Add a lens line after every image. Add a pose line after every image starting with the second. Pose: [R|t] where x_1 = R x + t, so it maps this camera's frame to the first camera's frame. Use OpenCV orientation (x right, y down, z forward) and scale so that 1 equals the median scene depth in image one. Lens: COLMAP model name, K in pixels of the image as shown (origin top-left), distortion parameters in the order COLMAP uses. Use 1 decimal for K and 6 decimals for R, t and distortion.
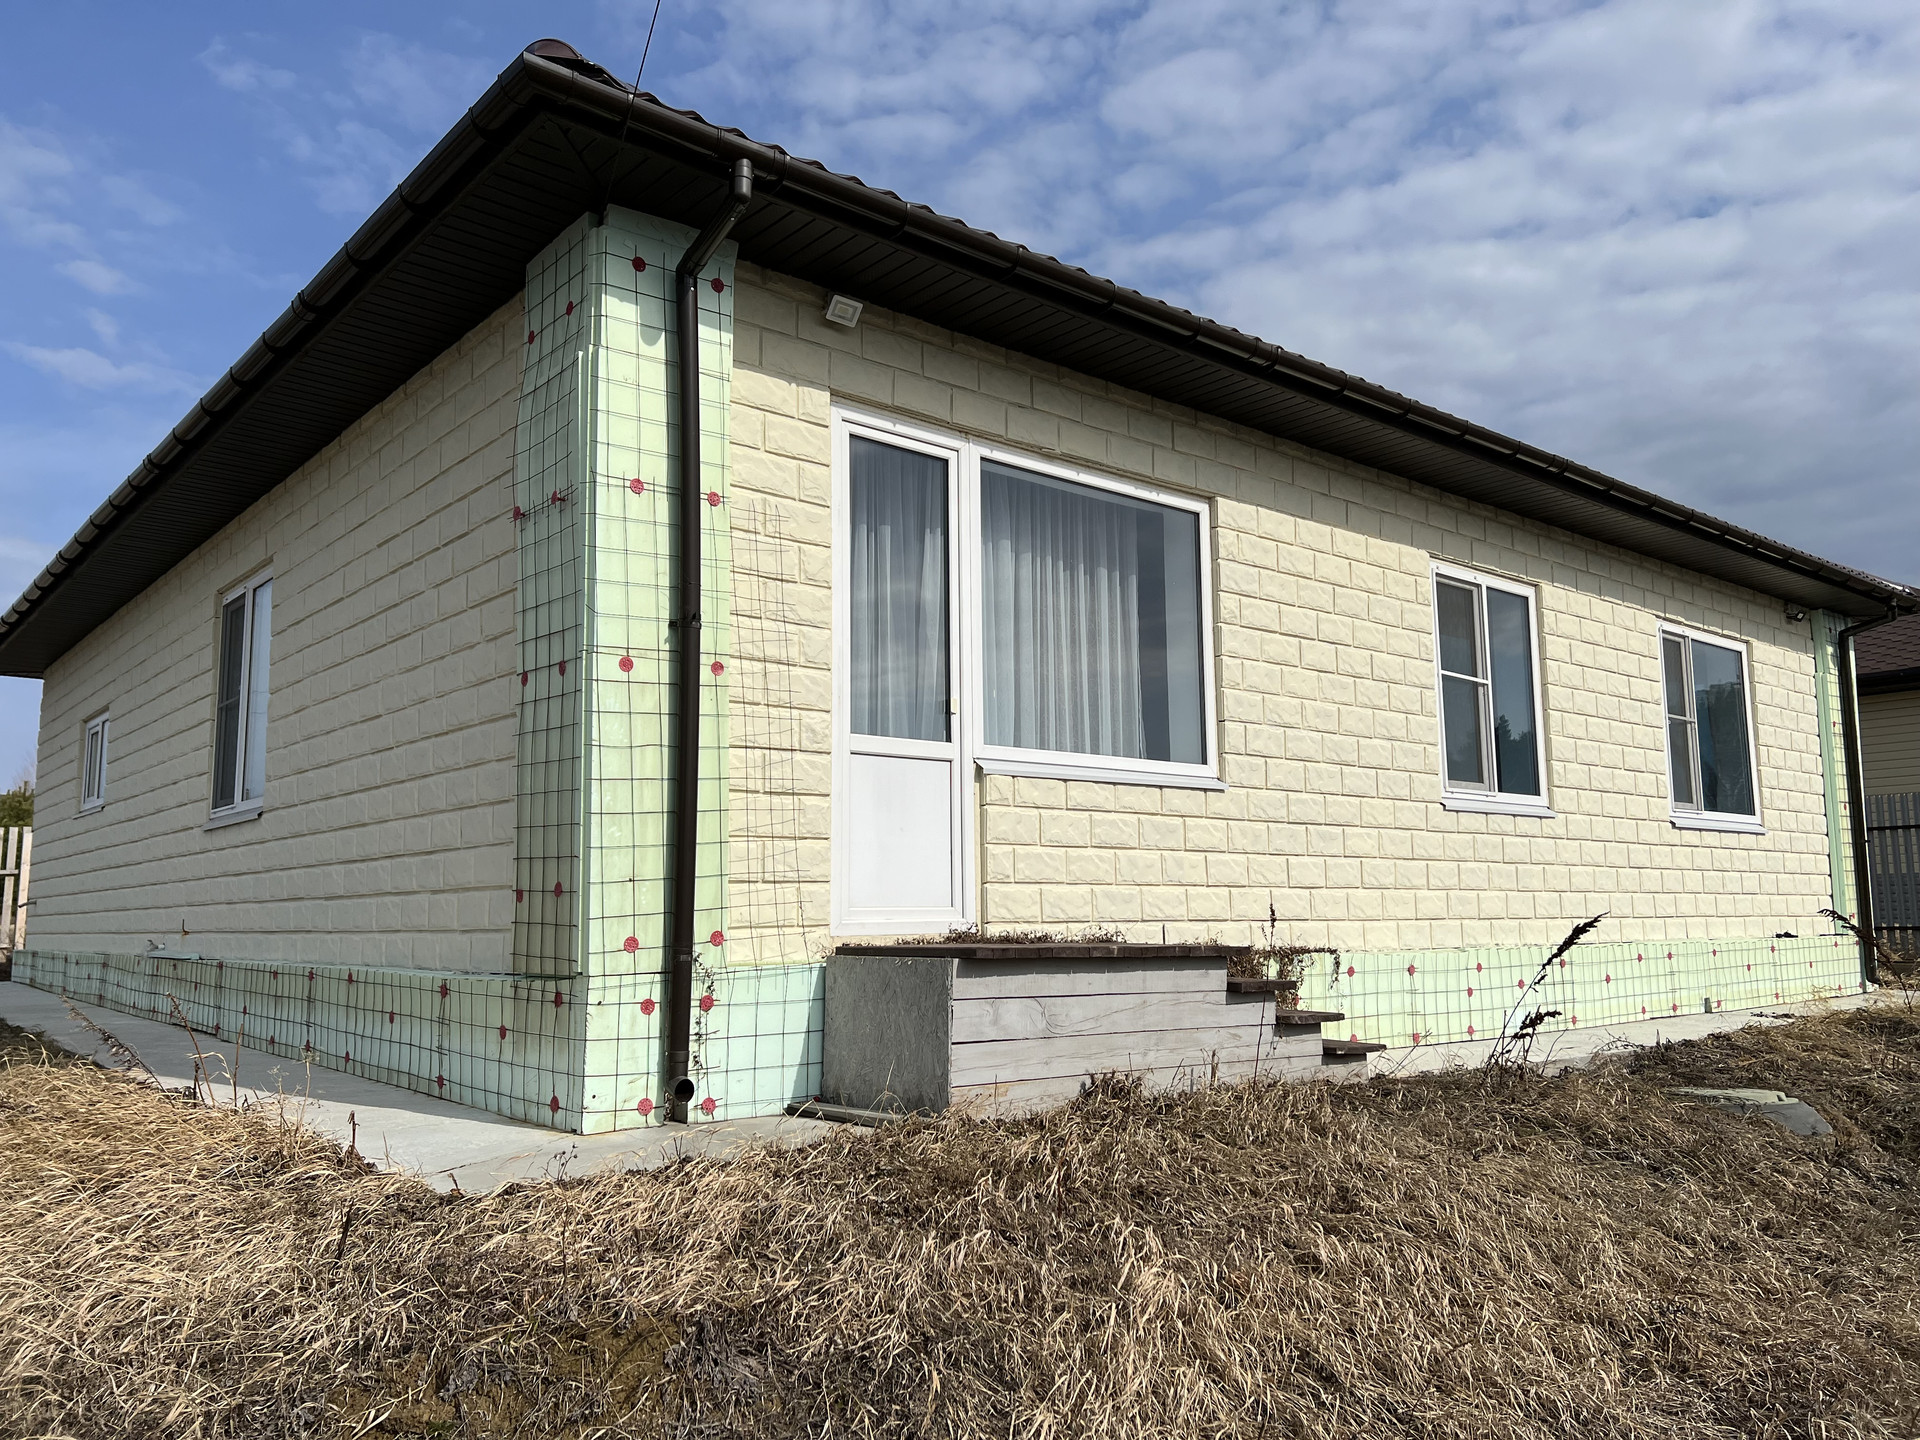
lens RADIAL K [[1462.3, 0, 960.0], [0, 1462.3, 720.0], [0, 0, 1]] dist [-0.005467, -0.004187]
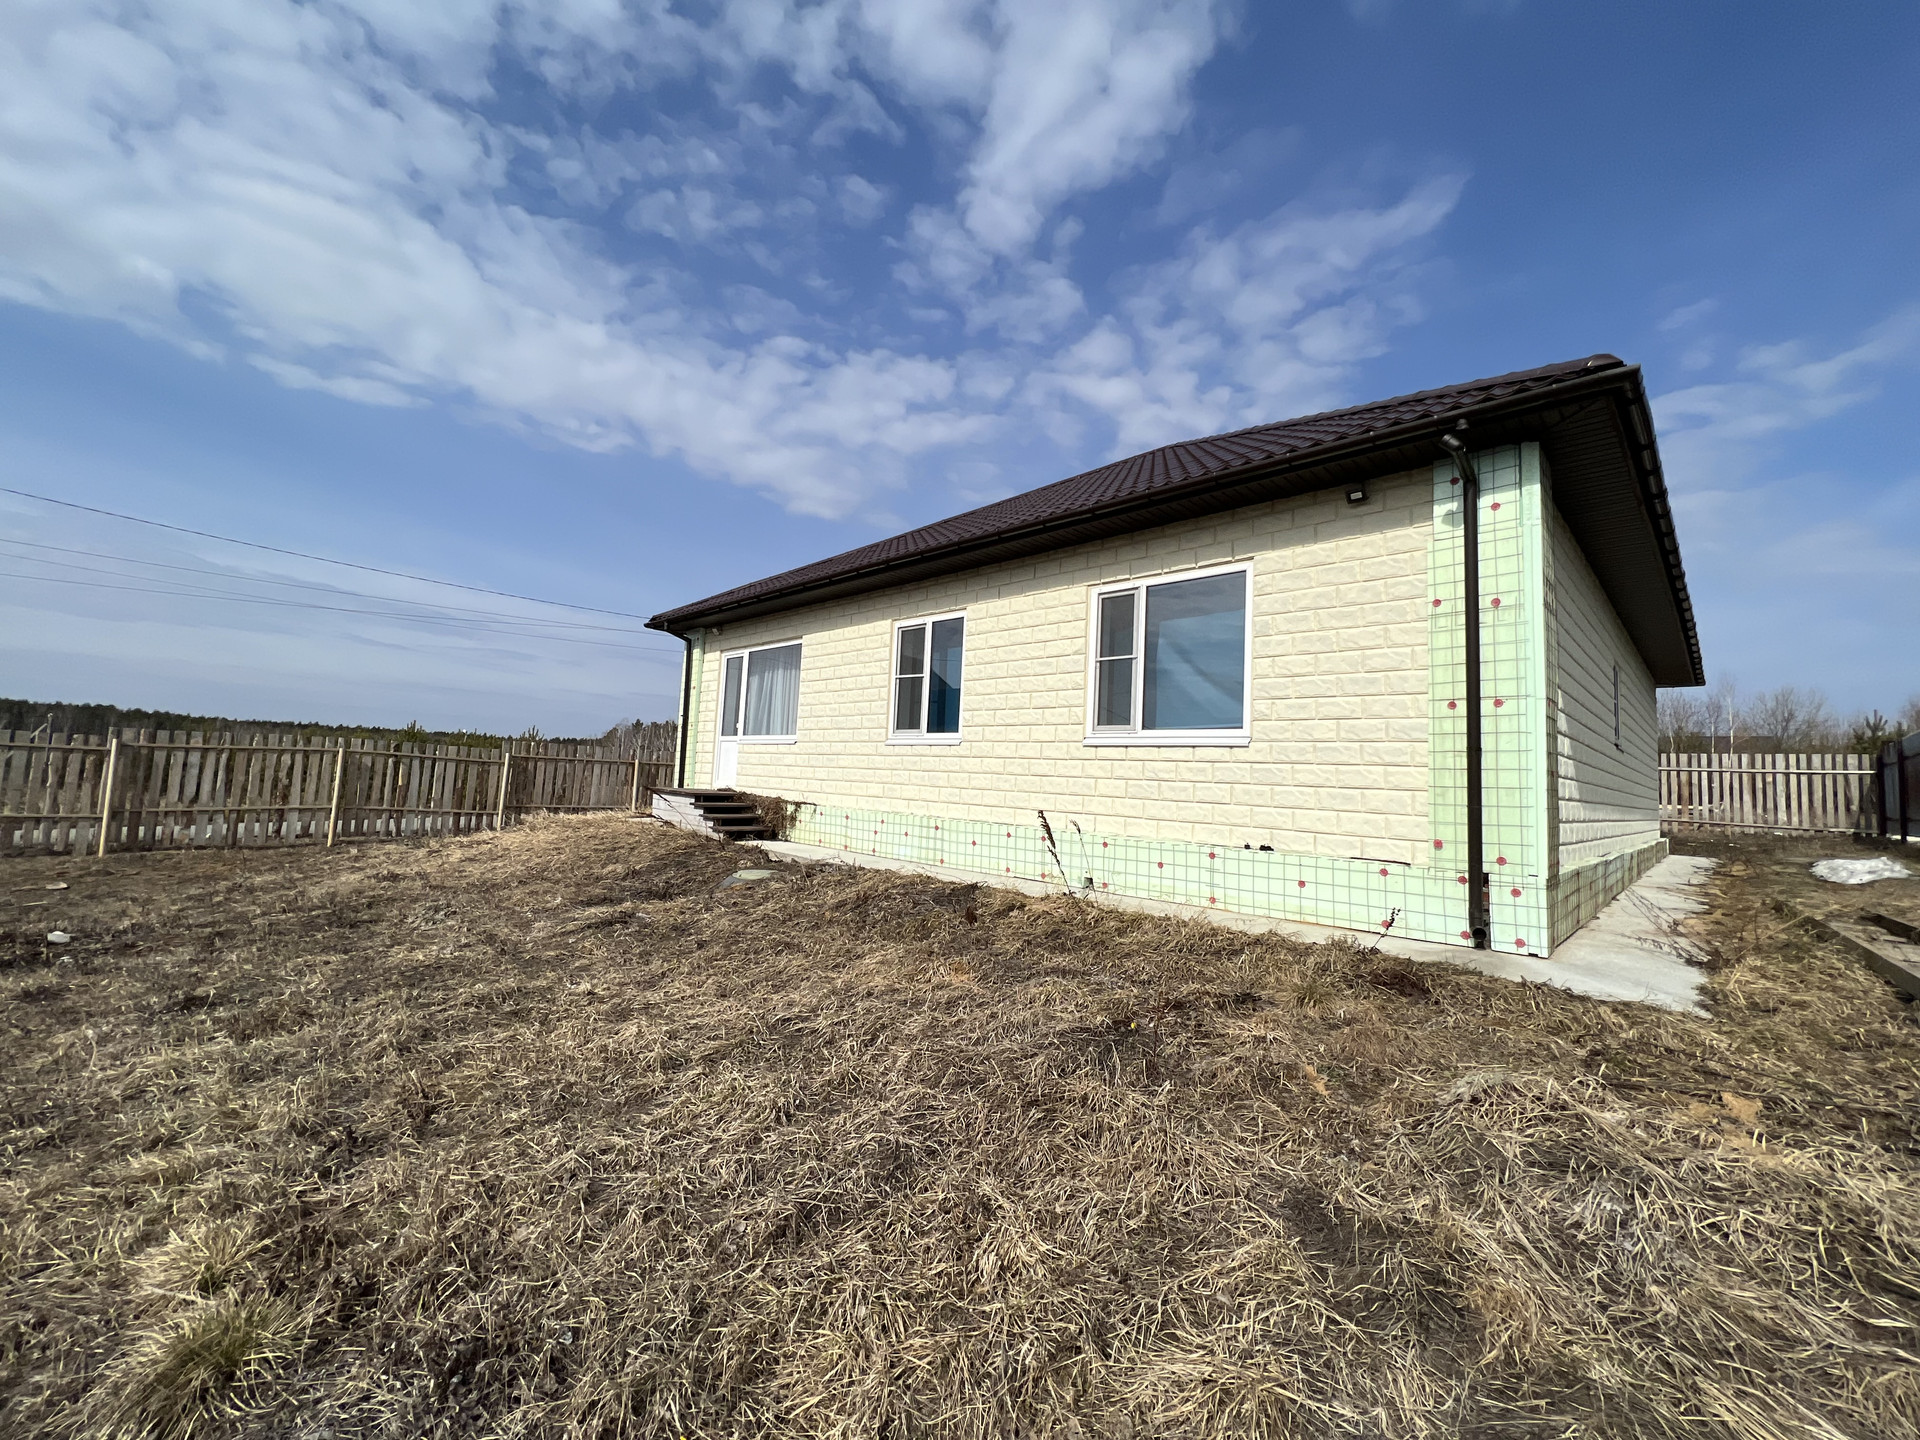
lens RADIAL K [[767.5, 0, 960.0], [0, 767.5, 720.0], [0, 0, 1]] dist [0.000296, 0.000005]
pose [[0.082341, -0.069391, -0.994186, 1.367046], [0.083569, 0.994540, -0.062494, 0.098865], [0.993094, -0.077937, 0.087690, 0.972475]]
